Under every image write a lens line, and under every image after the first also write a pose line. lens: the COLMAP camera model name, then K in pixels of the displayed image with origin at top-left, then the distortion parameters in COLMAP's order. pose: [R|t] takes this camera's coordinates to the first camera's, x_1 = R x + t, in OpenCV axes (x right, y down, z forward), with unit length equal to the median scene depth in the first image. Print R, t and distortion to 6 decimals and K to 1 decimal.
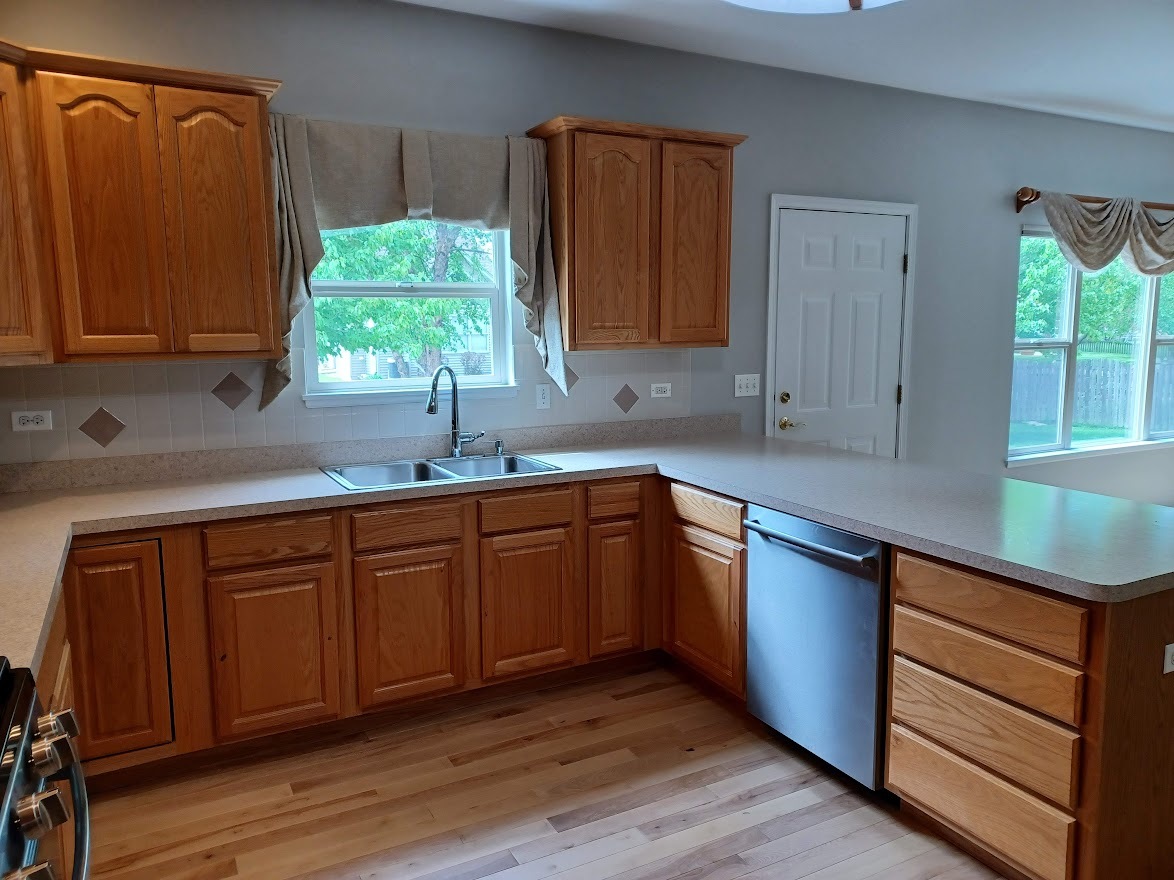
lens RADIAL K [[854.6, 0, 592.7], [0, 854.6, 441.9], [0, 0, 1]] dist [0.057326, -0.044803]
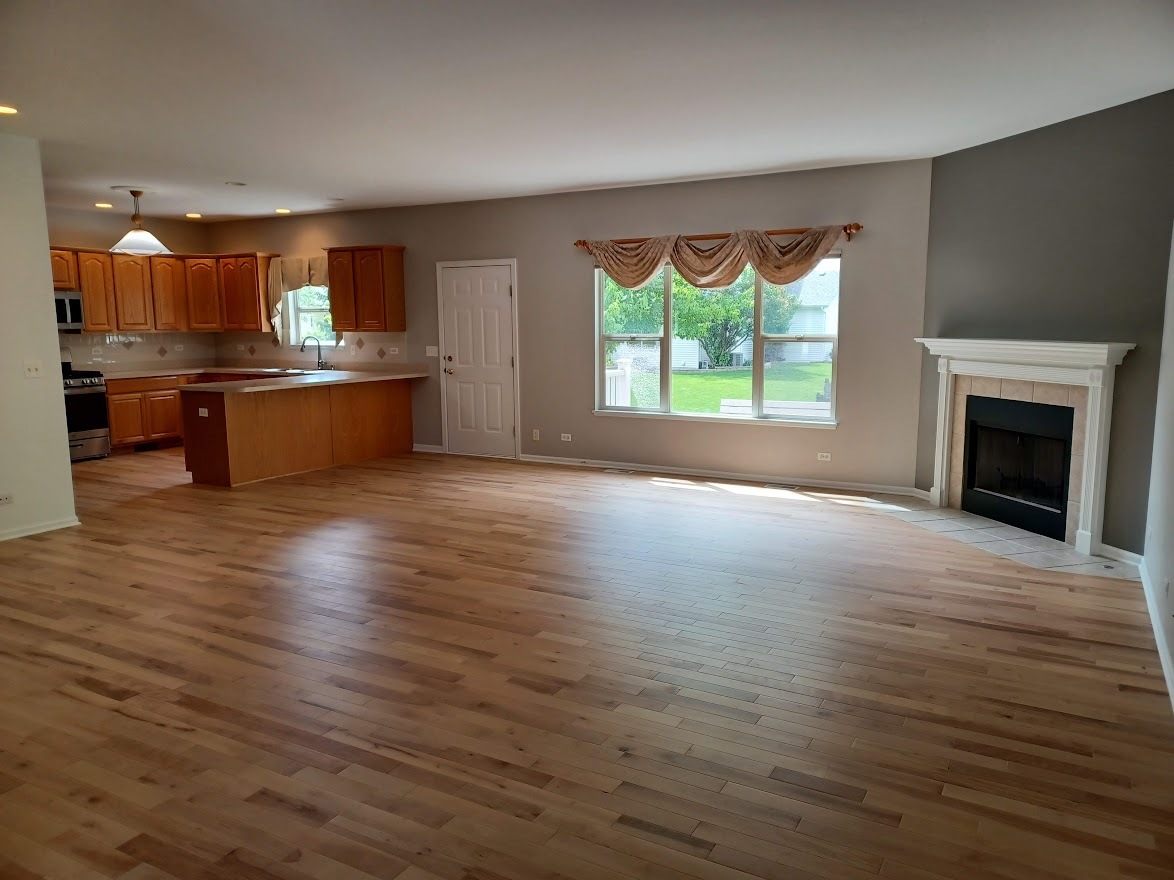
lens RADIAL K [[854.6, 0, 587.2], [0, 854.6, 440.8], [0, 0, 1]] dist [0.057326, -0.044803]
pose [[0.525100, 0.119074, -0.842669, 2.590318], [-0.119276, 0.990687, 0.065665, -0.037785], [0.842641, 0.066030, 0.534412, 0.239969]]
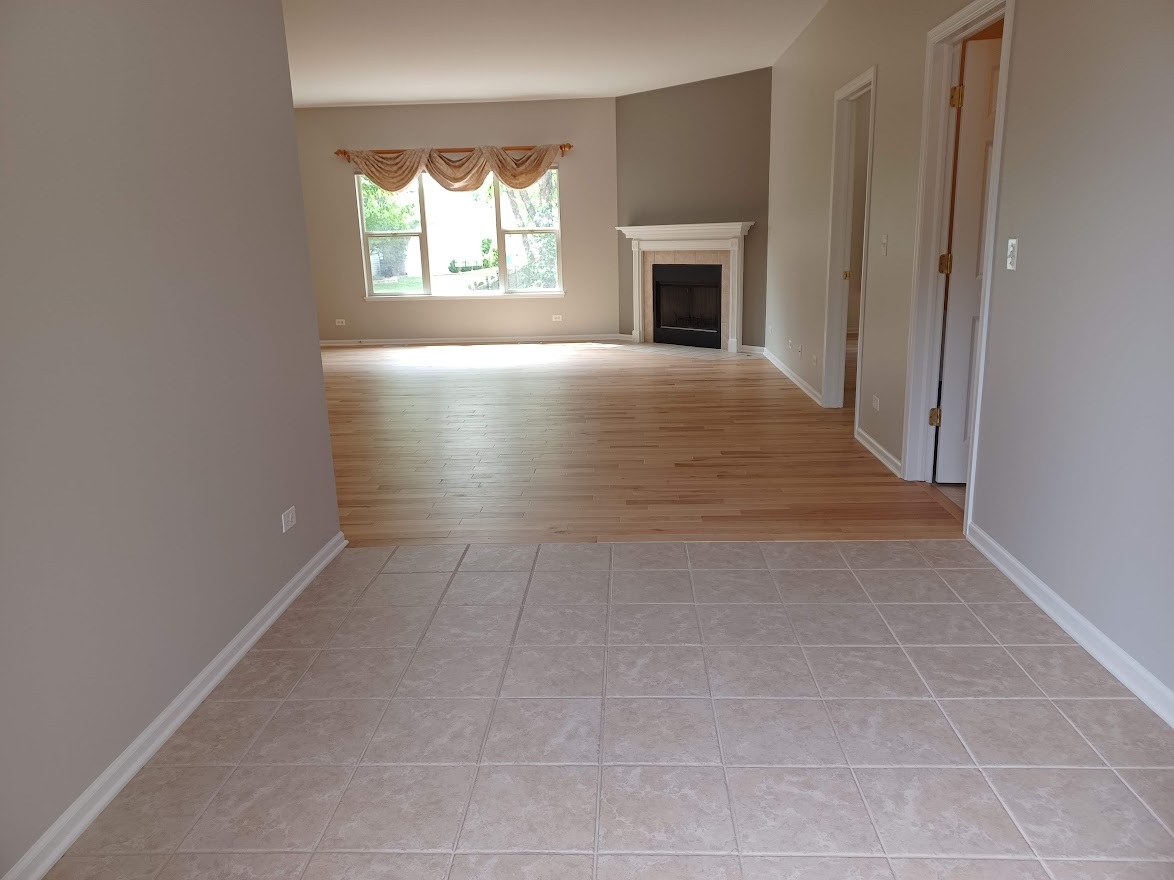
lens RADIAL K [[854.6, 0, 585.3], [0, 854.6, 444.1], [0, 0, 1]] dist [0.057326, -0.044803]
pose [[0.853383, 0.102986, -0.511010, 2.719814], [-0.052032, 0.992223, 0.113073, 0.146407], [0.518681, -0.069906, 0.852105, -0.527348]]
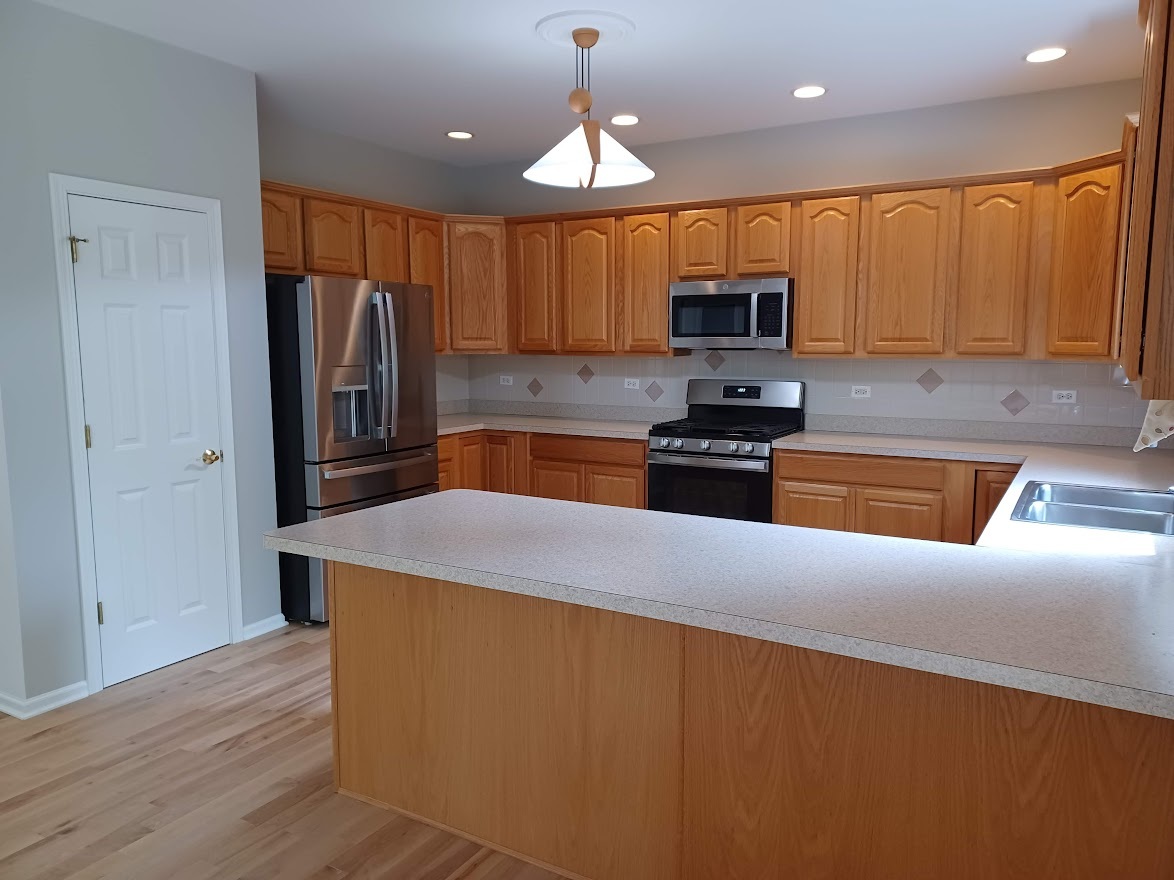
lens RADIAL K [[854.6, 0, 596.0], [0, 854.6, 445.8], [0, 0, 1]] dist [0.057326, -0.044803]
pose [[-0.856109, 0.072417, -0.511697, 0.623457], [-0.070999, 0.964264, 0.255252, -0.188406], [0.511896, 0.254853, -0.820373, 1.278042]]
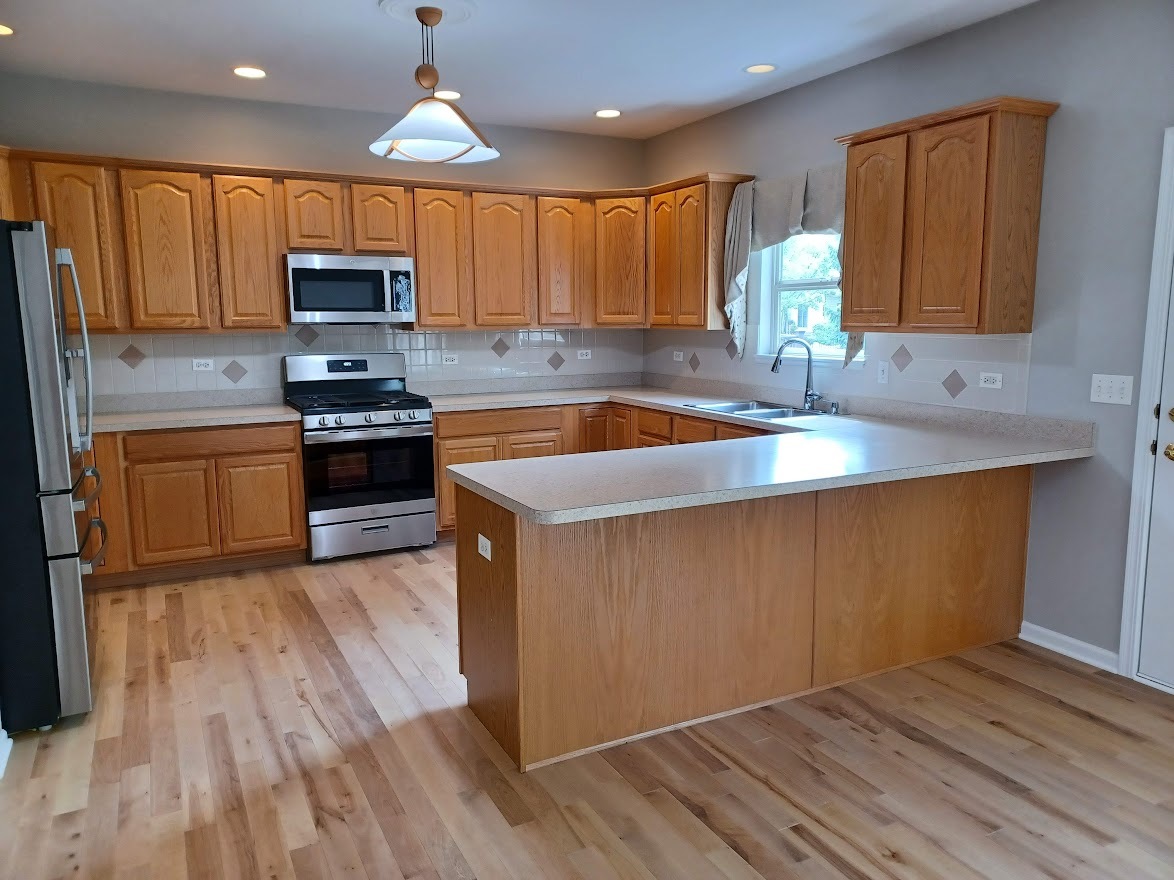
lens RADIAL K [[854.6, 0, 594.6], [0, 854.6, 440.2], [0, 0, 1]] dist [0.057326, -0.044803]
pose [[-0.013372, 0.150534, -0.988514, 1.131232], [-0.141598, 0.978355, 0.150902, -0.085841], [0.989834, 0.141990, 0.008232, 0.639310]]
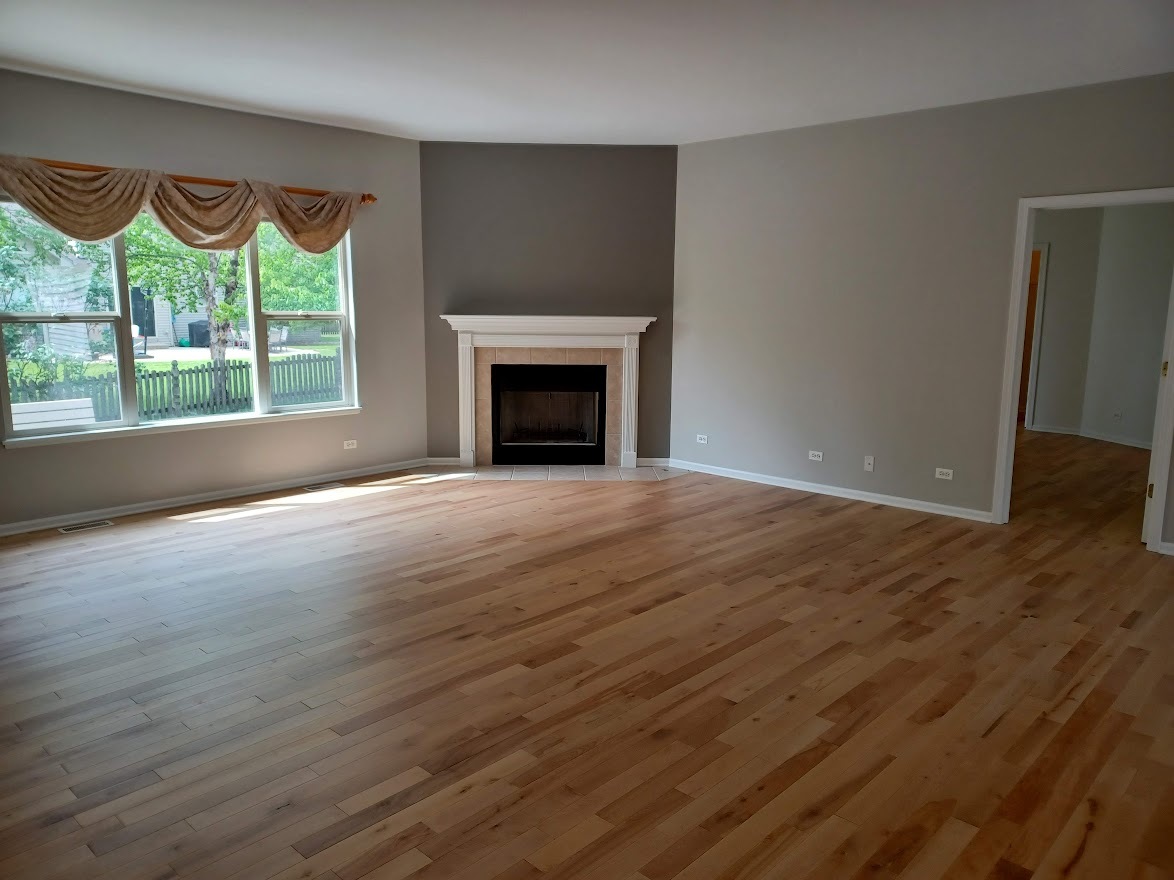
lens RADIAL K [[854.6, 0, 596.8], [0, 854.6, 439.9], [0, 0, 1]] dist [0.057326, -0.044803]
pose [[0.946190, -0.040976, 0.321006, 1.135939], [0.034577, 0.999074, 0.025612, 0.024216], [-0.321758, -0.013135, 0.946731, -0.137480]]
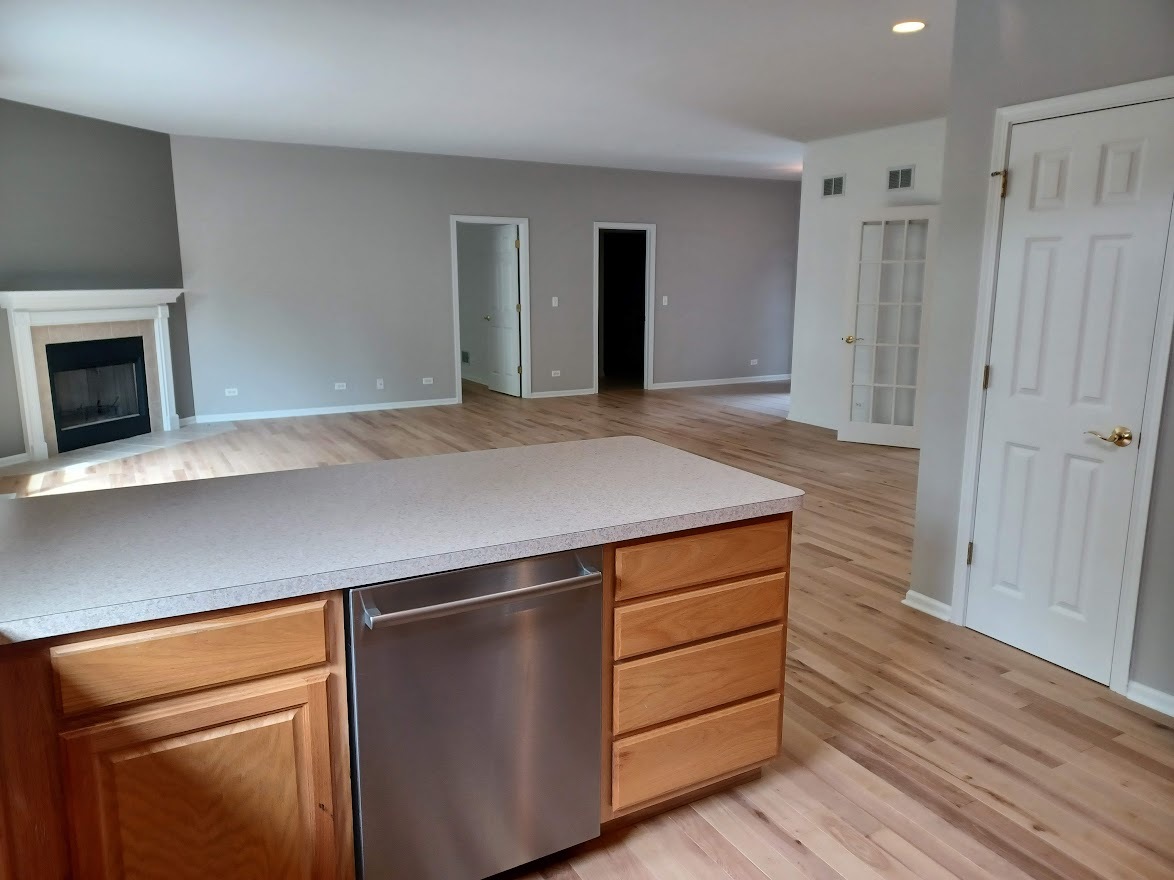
lens RADIAL K [[854.6, 0, 590.6], [0, 854.6, 443.2], [0, 0, 1]] dist [0.057326, -0.044803]
pose [[-0.009910, -0.191870, 0.981370, -0.292632], [0.142947, 0.971067, 0.191299, -0.089035], [-0.989681, 0.142180, 0.017804, 0.643779]]
